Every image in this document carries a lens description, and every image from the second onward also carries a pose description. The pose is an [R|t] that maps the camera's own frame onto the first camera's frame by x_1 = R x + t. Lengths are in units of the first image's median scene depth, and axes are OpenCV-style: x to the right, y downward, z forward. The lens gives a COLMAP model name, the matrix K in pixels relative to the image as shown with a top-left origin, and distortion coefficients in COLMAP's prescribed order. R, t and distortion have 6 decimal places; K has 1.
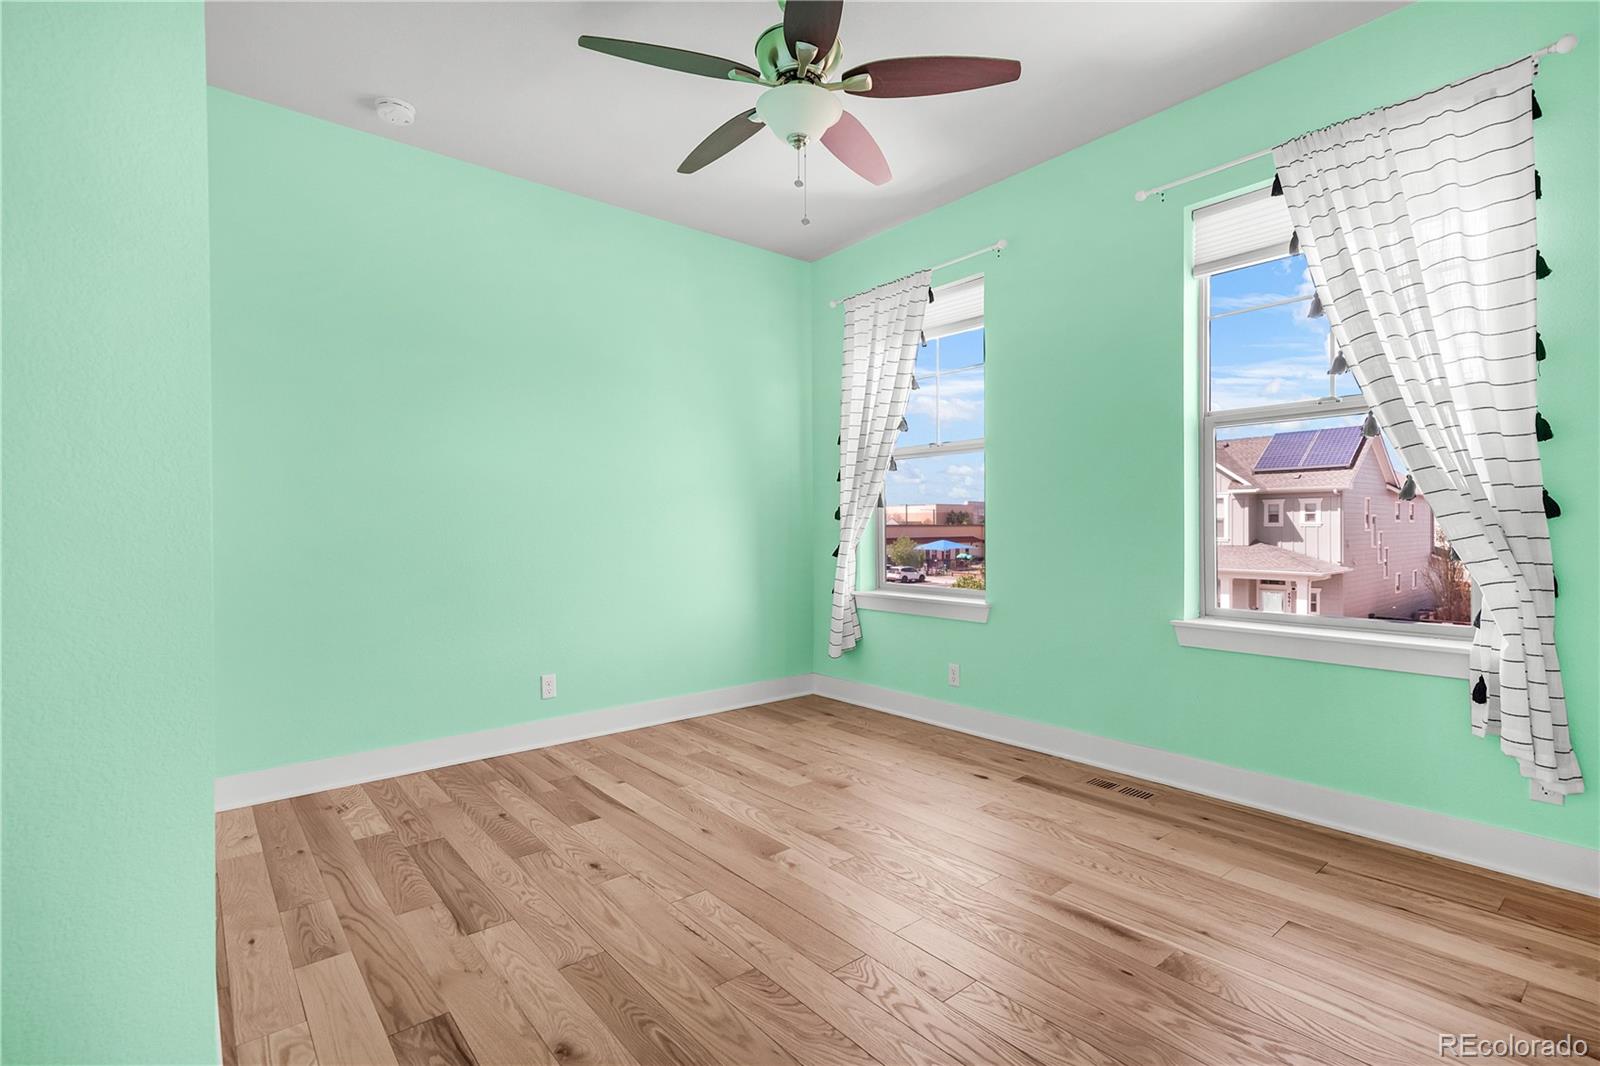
lens RADIAL K [[743.3, 0, 792.5], [0, 743.3, 530.5], [0, 0, 1]] dist [0.006901, 0.002420]
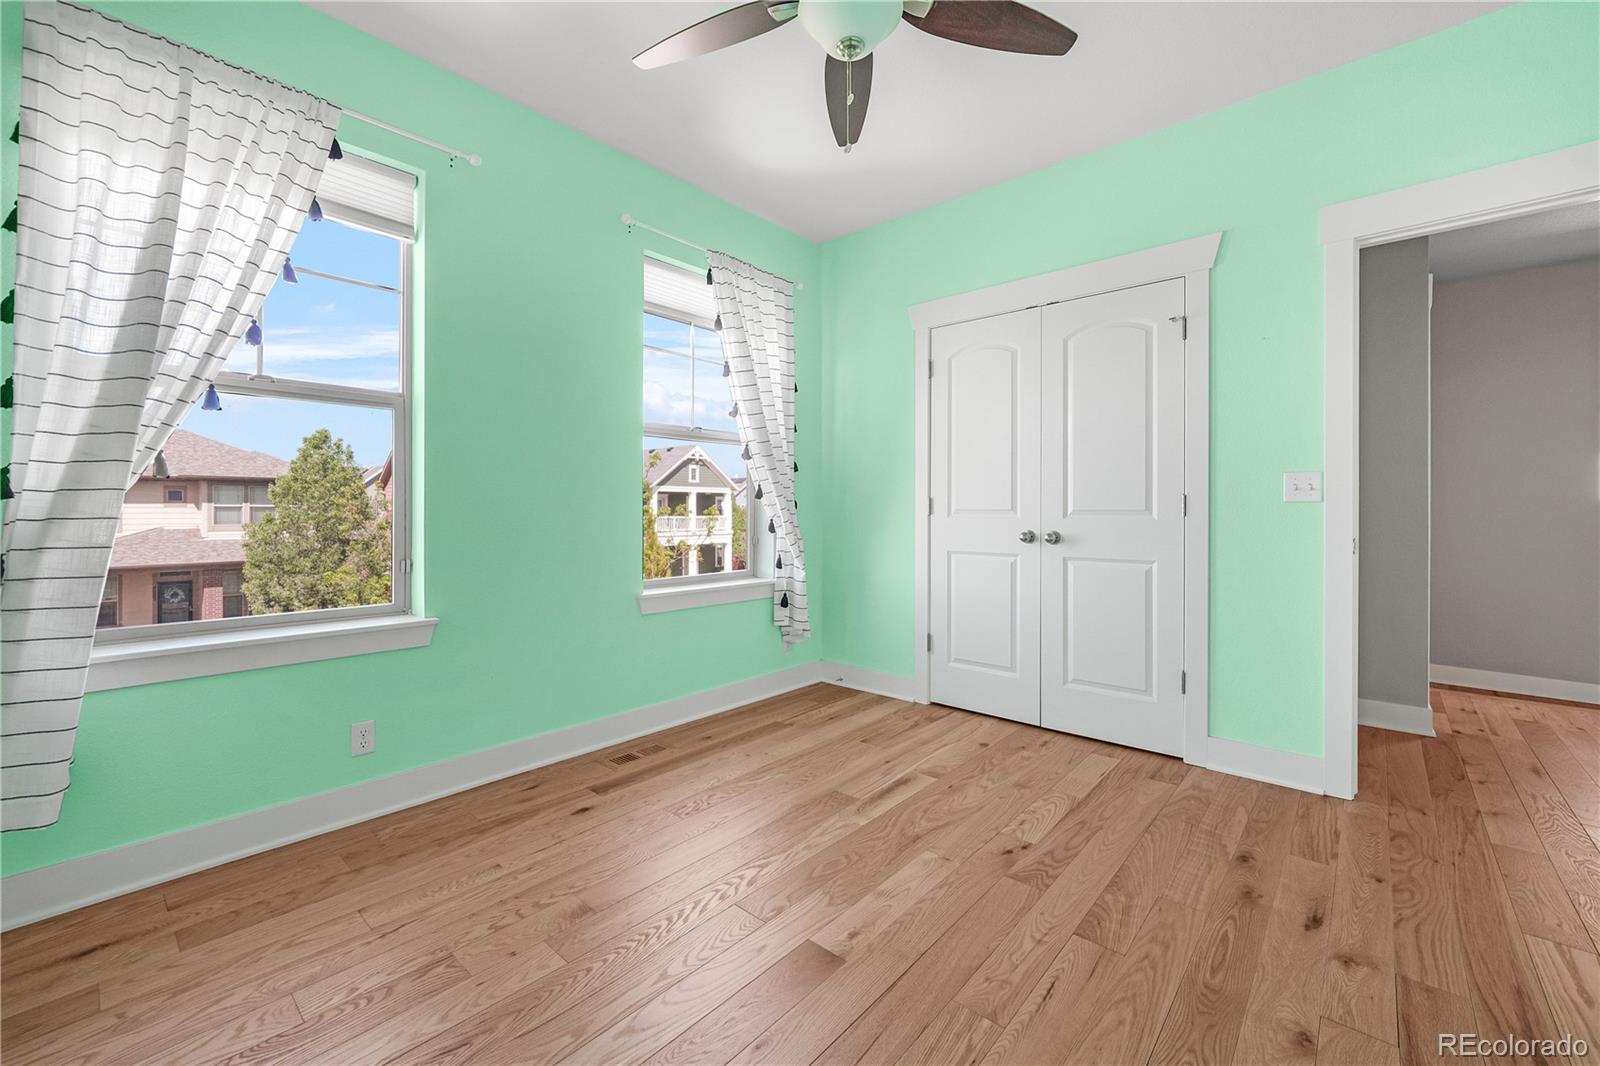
lens RADIAL K [[661.6, 0, 786.6], [0, 661.6, 505.5], [0, 0, 1]] dist [-0.003404, -0.000118]
pose [[-0.151866, 0.013620, 0.988307, -0.540925], [0.006571, 0.999897, -0.012770, -0.003993], [-0.988379, 0.004554, -0.151940, 0.907853]]
